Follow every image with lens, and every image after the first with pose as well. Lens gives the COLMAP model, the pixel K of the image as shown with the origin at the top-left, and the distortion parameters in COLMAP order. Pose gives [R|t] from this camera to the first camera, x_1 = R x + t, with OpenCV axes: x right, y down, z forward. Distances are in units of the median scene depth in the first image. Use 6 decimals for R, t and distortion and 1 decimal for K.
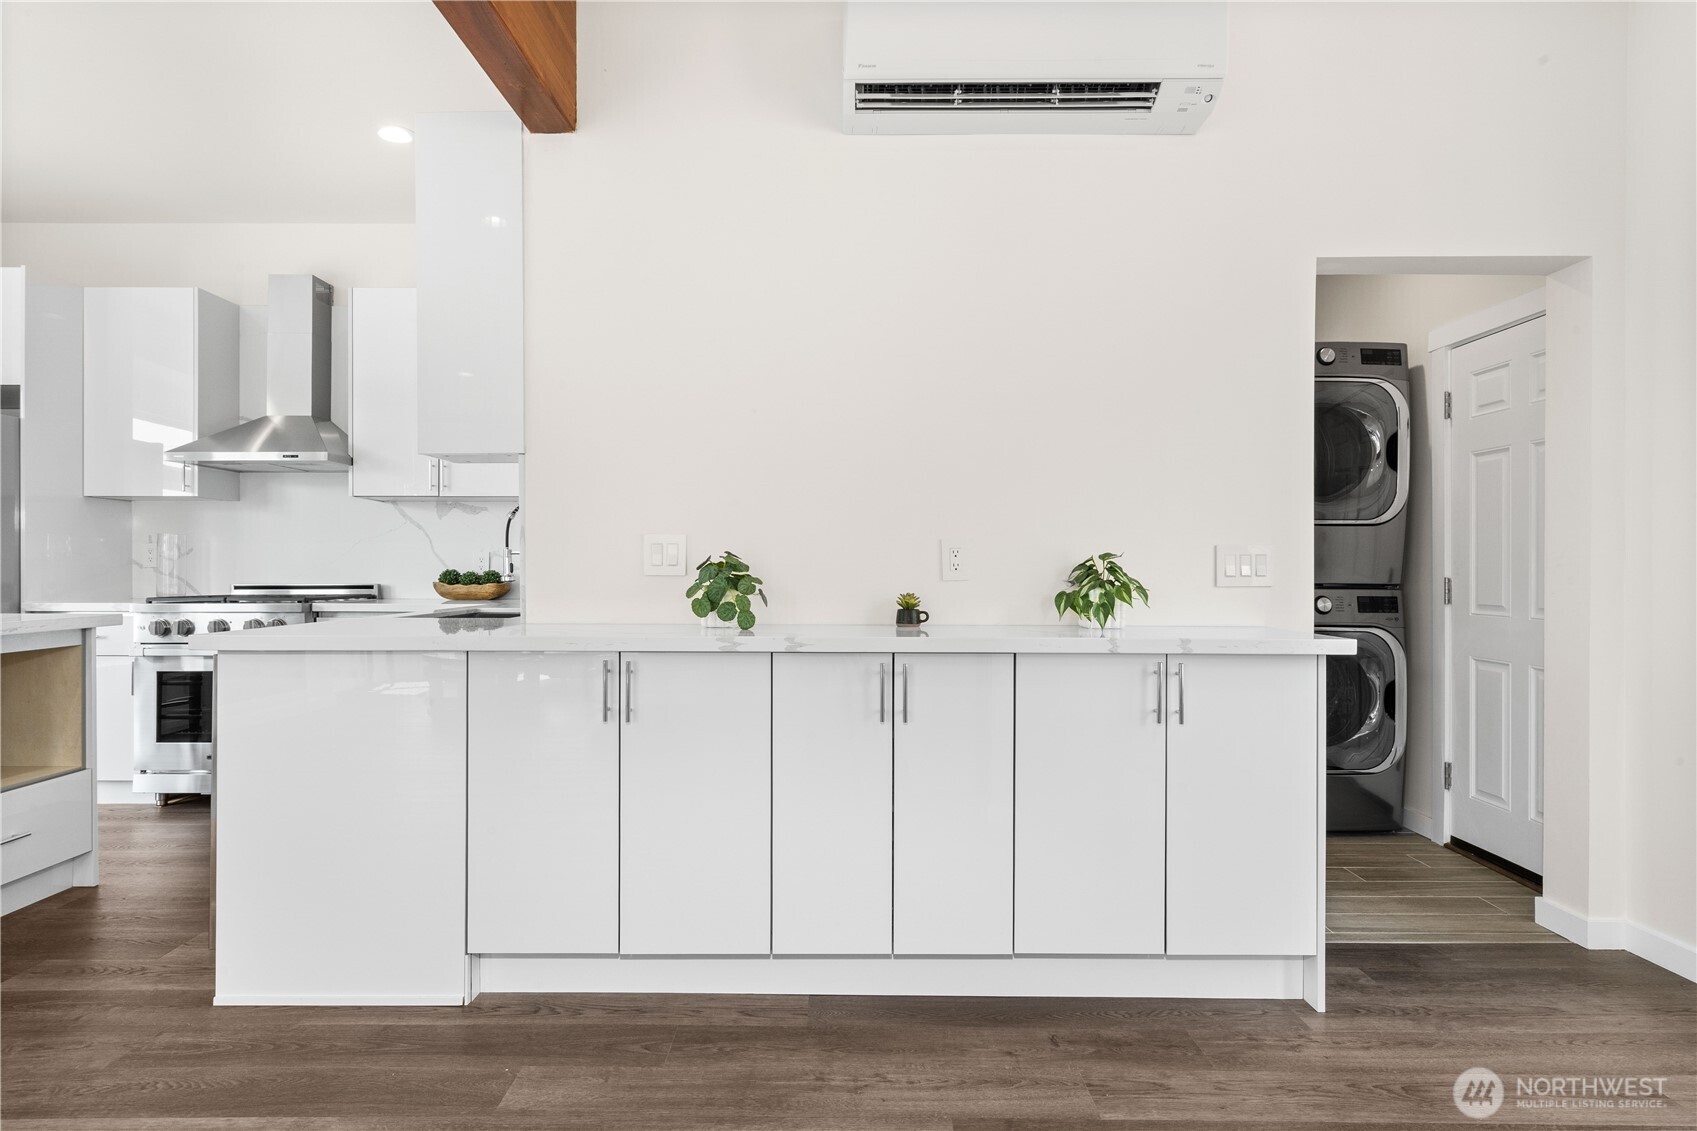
lens RADIAL K [[918.5, 0, 852.5], [0, 918.5, 572.4], [0, 0, 1]] dist [-0.001908, 0.001892]
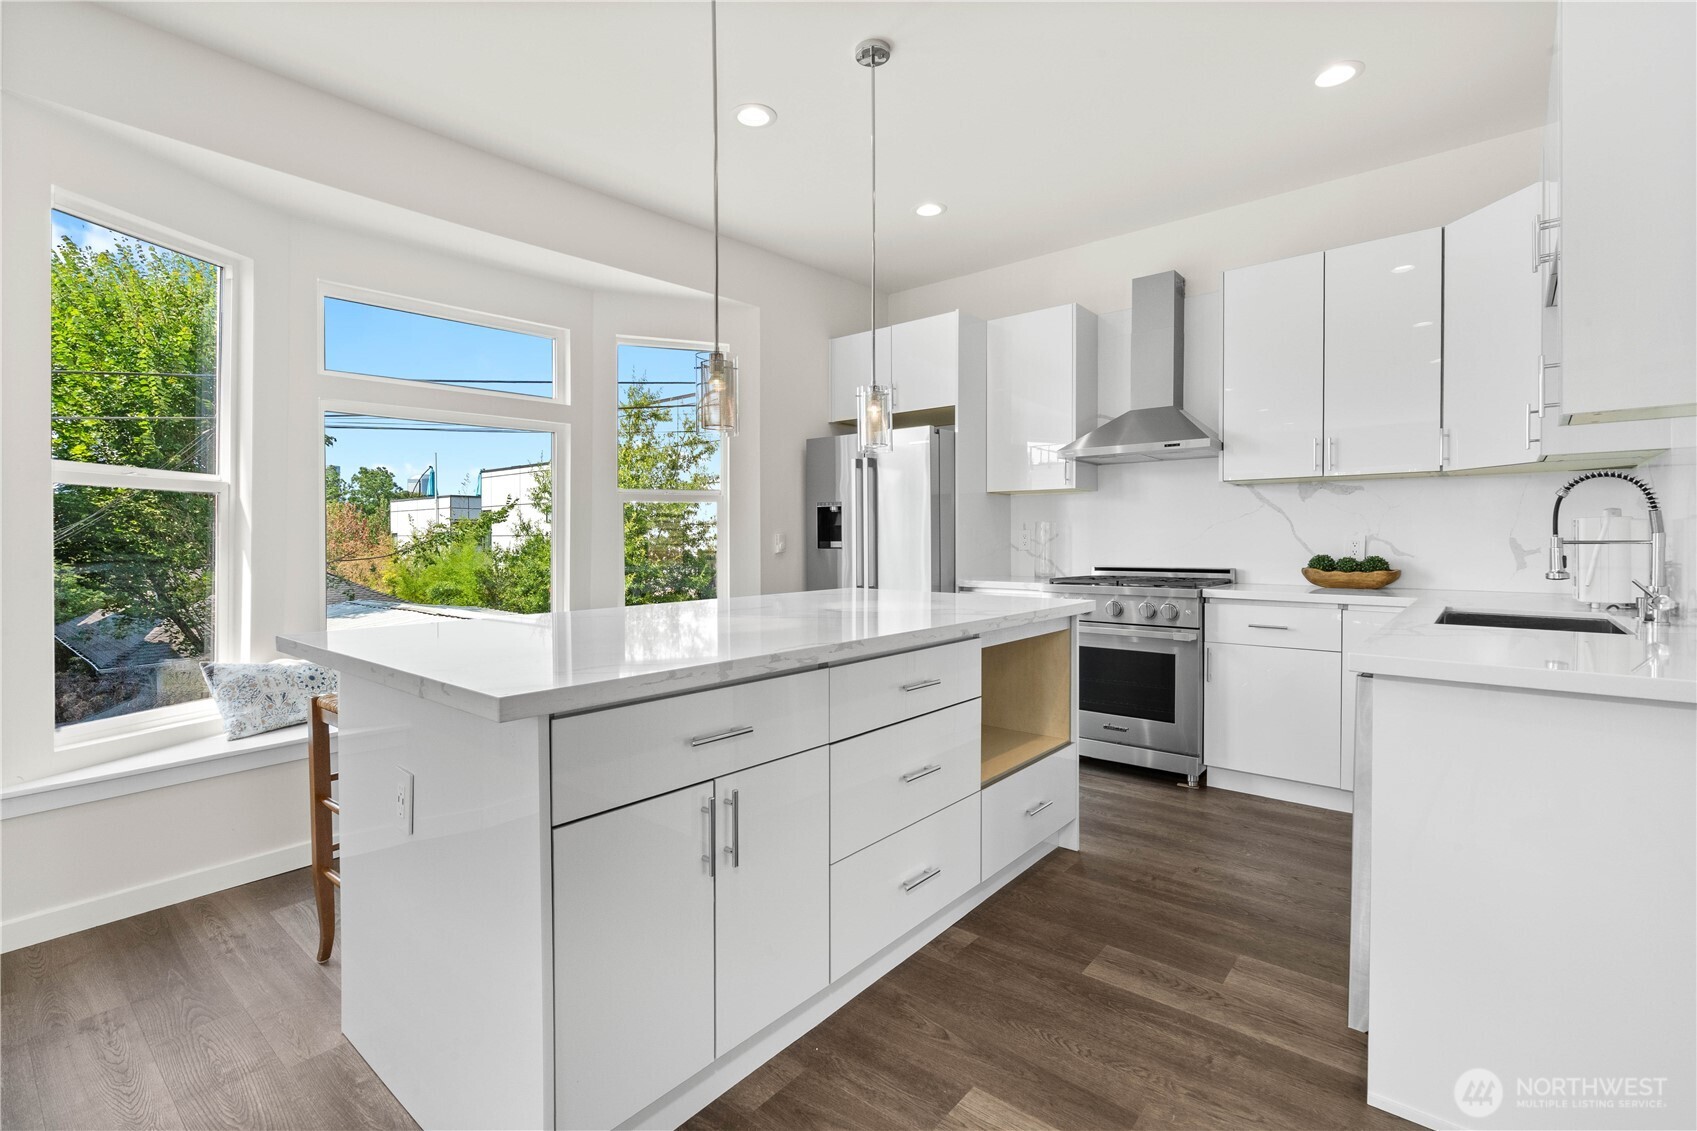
lens RADIAL K [[772.0, 0, 838.5], [0, 772.0, 552.6], [0, 0, 1]] dist [-0.007521, 0.002184]
pose [[0.758755, 0.007628, -0.651331, -0.514942], [0.000202, 0.999929, 0.011946, -0.025297], [0.651376, -0.009195, 0.758700, 0.146744]]
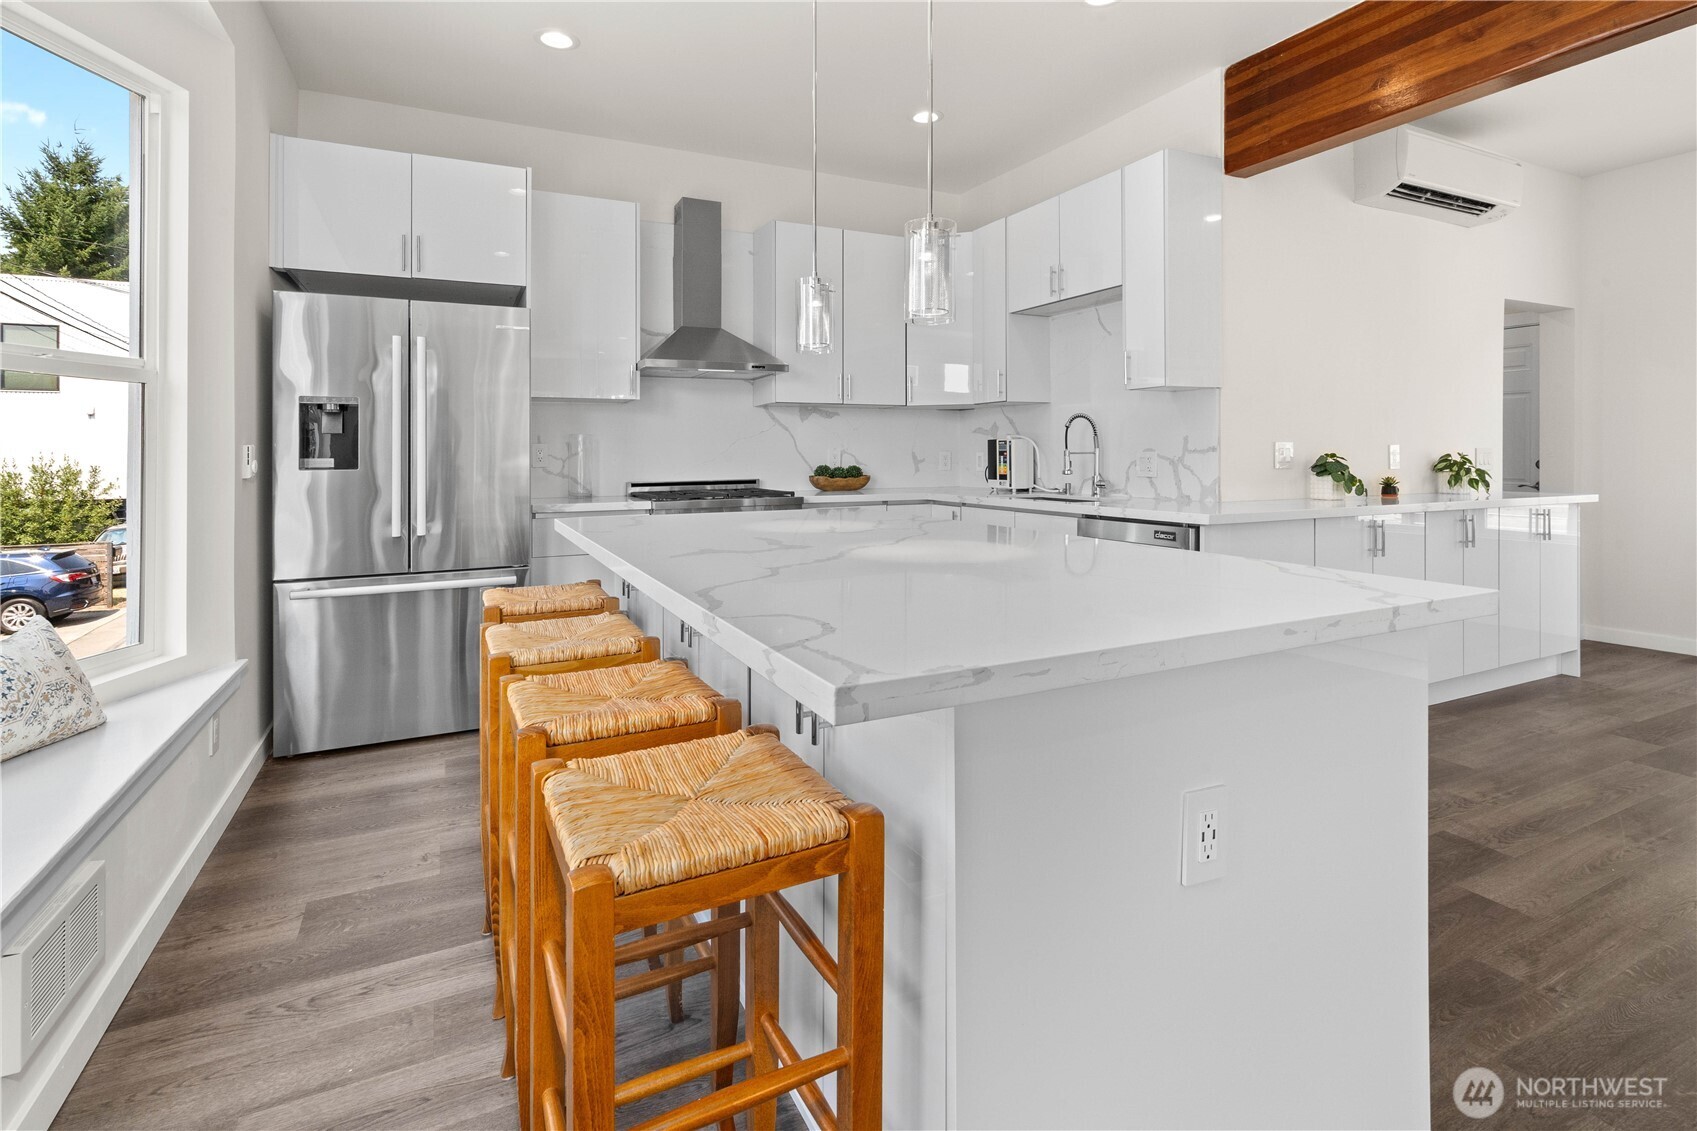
lens RADIAL K [[772.0, 0, 822.6], [0, 772.0, 460.1], [0, 0, 1]] dist [-0.007521, 0.002184]
pose [[0.899800, -0.010782, 0.436169, -1.498856], [0.009486, 0.999942, 0.005149, -0.025606], [-0.436199, -0.000495, 0.899850, 0.165090]]
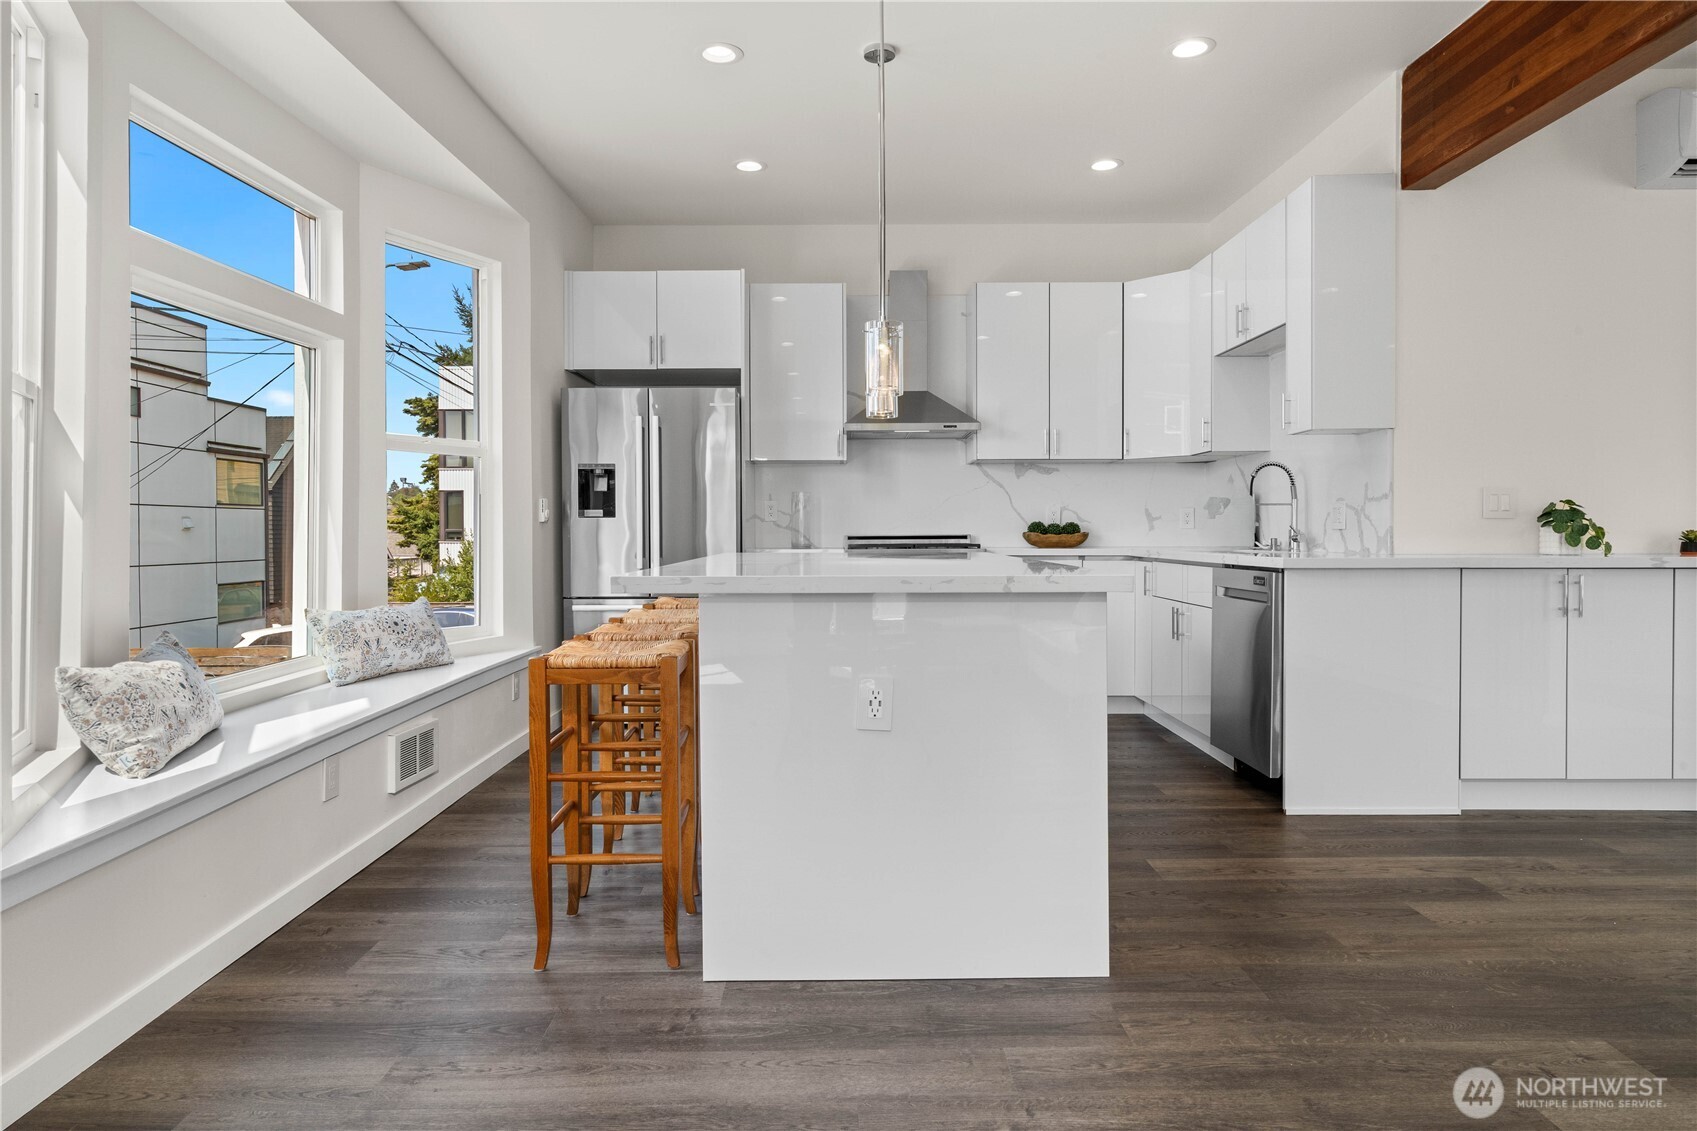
lens RADIAL K [[1001.1, 0, 853.1], [0, 1001.1, 549.9], [0, 0, 1]] dist [0.028246, -0.011461]
pose [[0.999977, -0.004097, 0.005407, -1.163639], [0.004038, 0.999933, 0.010870, 0.031008], [-0.005451, -0.010848, 0.999926, -0.483458]]
